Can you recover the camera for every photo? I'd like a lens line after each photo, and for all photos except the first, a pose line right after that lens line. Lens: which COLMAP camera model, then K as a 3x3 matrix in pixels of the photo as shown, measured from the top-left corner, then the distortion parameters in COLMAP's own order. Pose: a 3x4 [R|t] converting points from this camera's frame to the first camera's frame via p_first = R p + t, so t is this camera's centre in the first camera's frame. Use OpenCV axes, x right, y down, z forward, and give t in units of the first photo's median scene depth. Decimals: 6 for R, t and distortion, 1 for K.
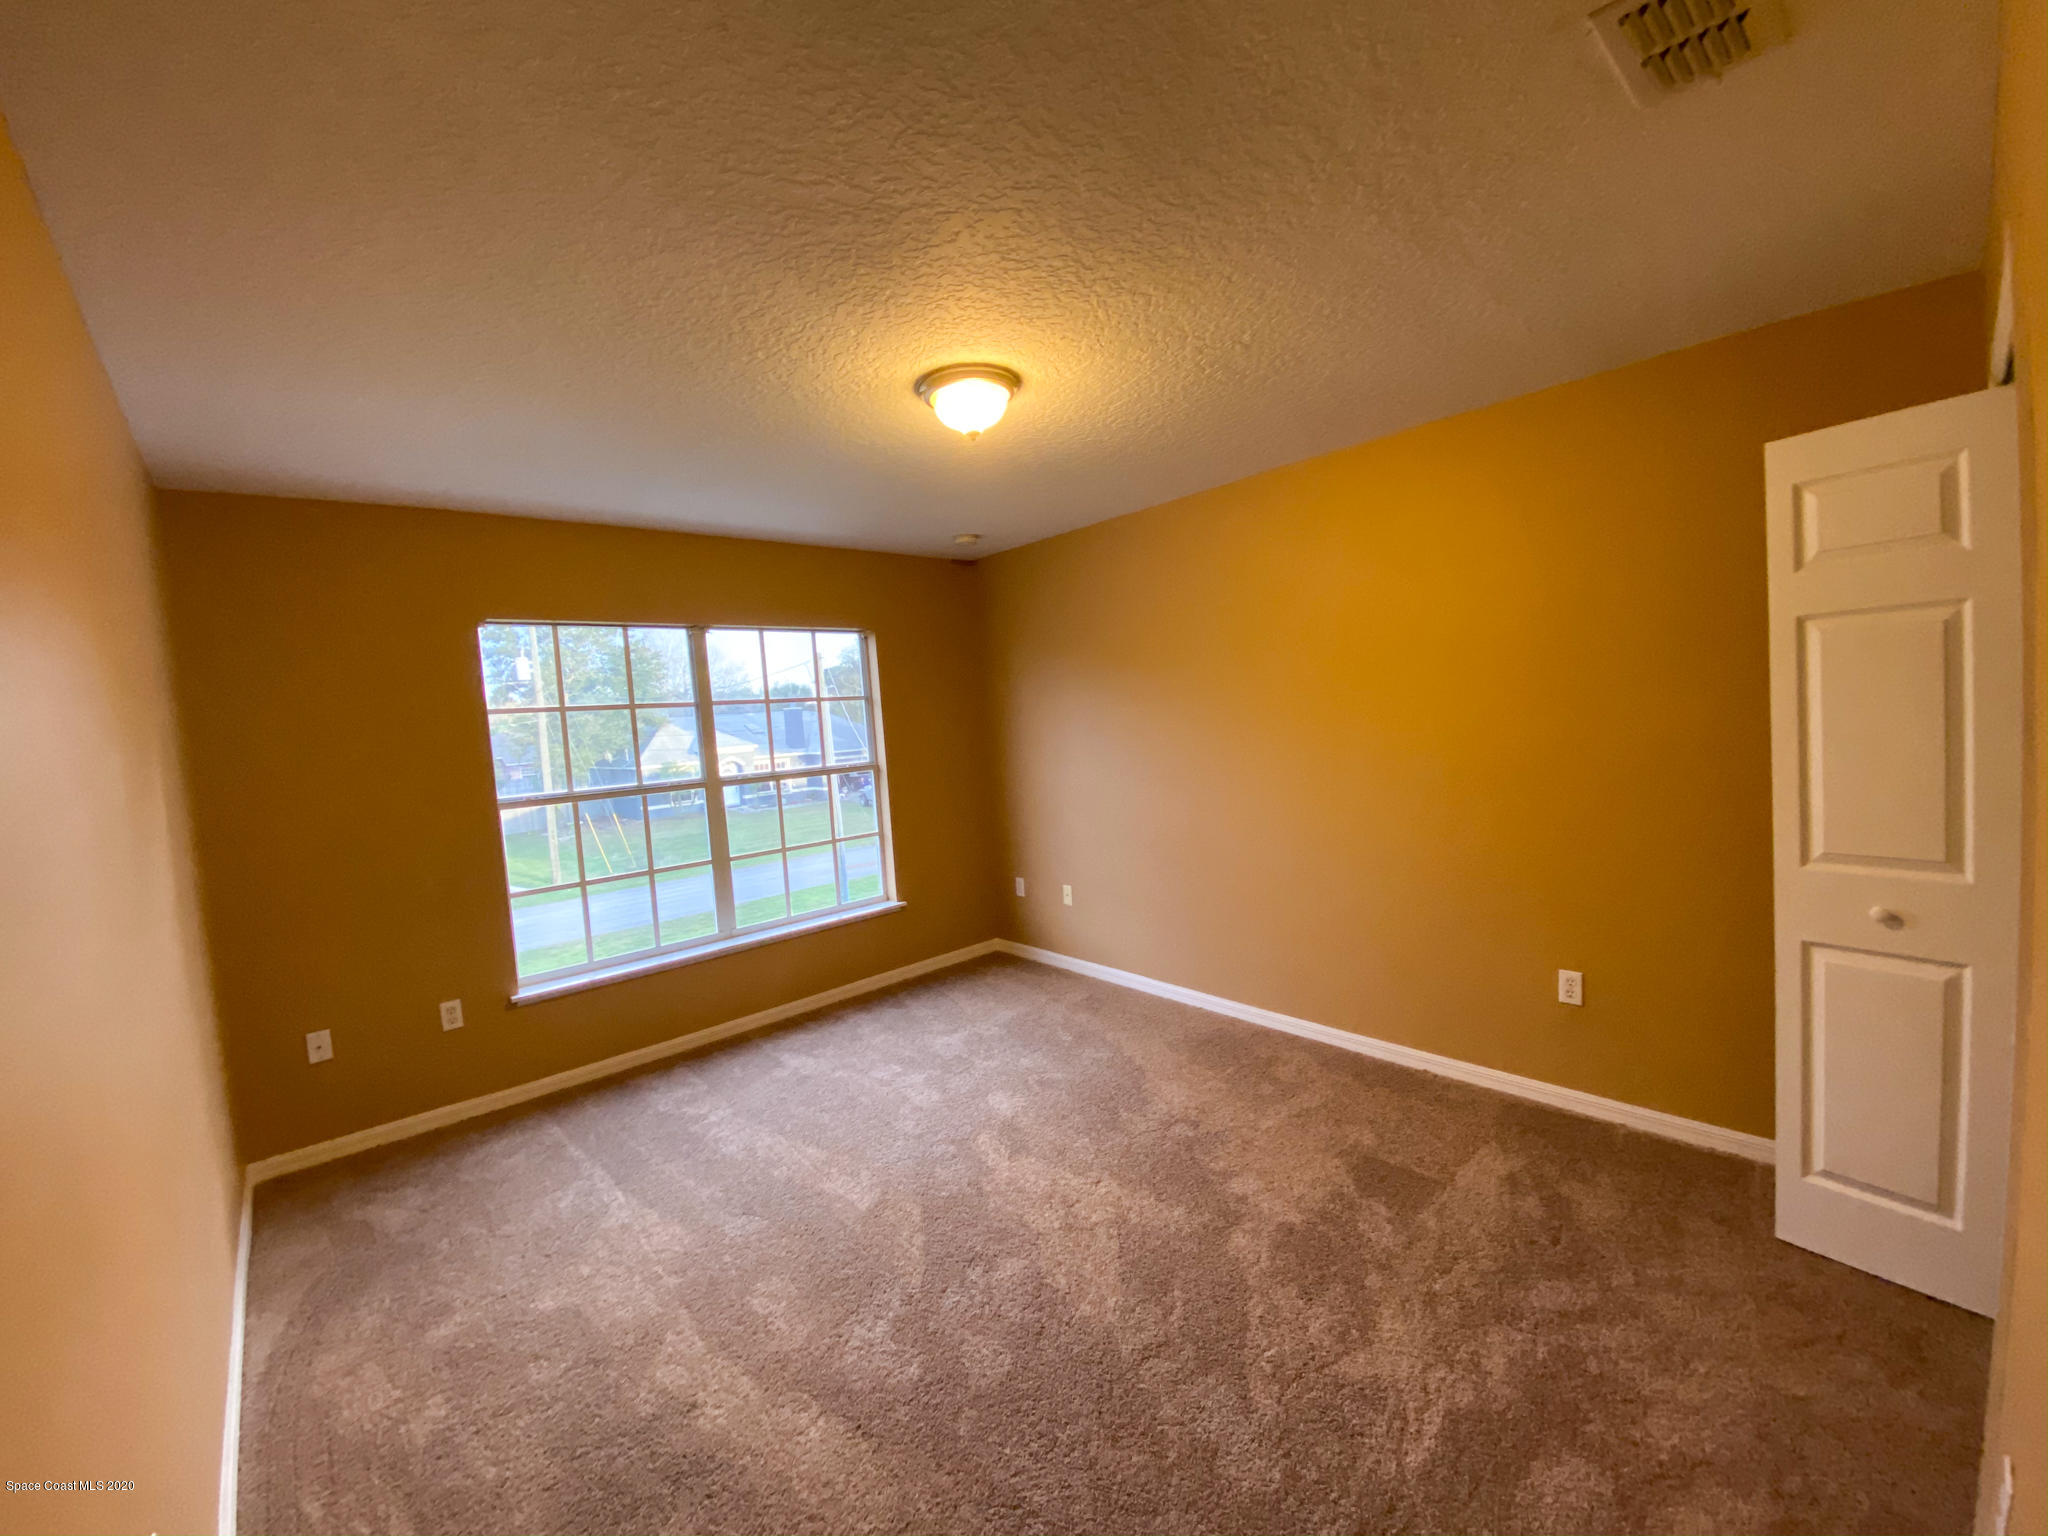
lens RADIAL K [[855.4, 0, 995.4], [0, 855.4, 772.1], [0, 0, 1]] dist [0.002283, -0.018943]
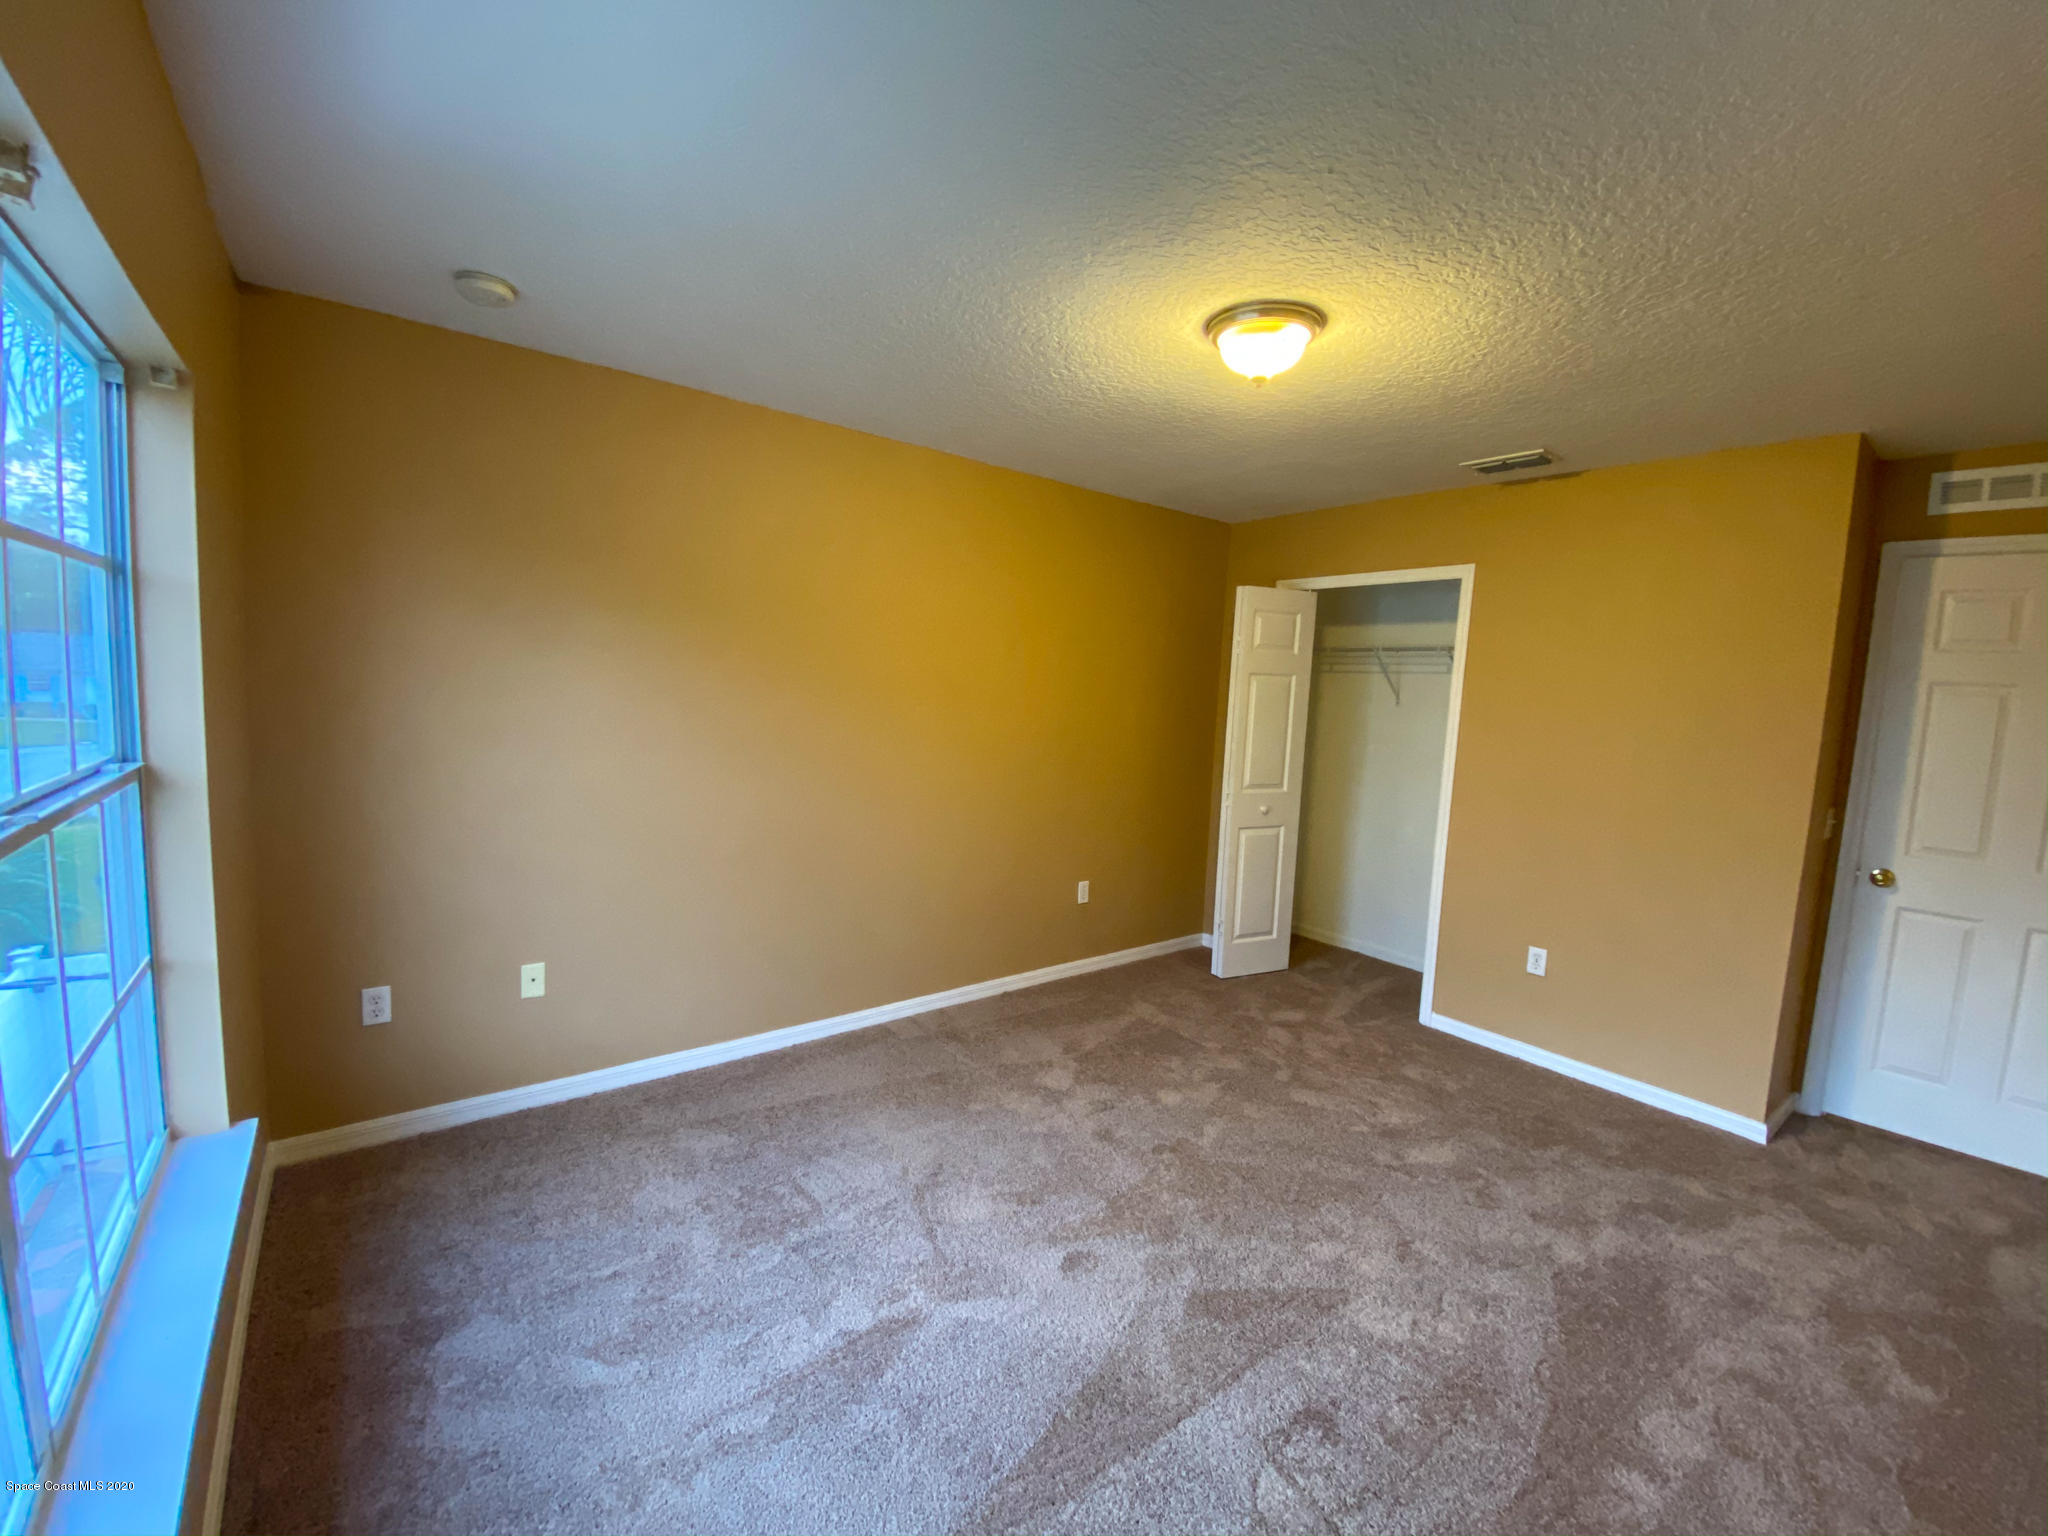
lens RADIAL K [[828.3, 0, 1028.6], [0, 828.3, 767.0], [0, 0, 1]] dist [0.043669, -0.018279]
pose [[0.012745, -0.040358, 0.999104, -0.474936], [0.018522, 0.999023, 0.040119, -0.019339], [-0.999747, 0.017994, 0.013480, 0.636581]]
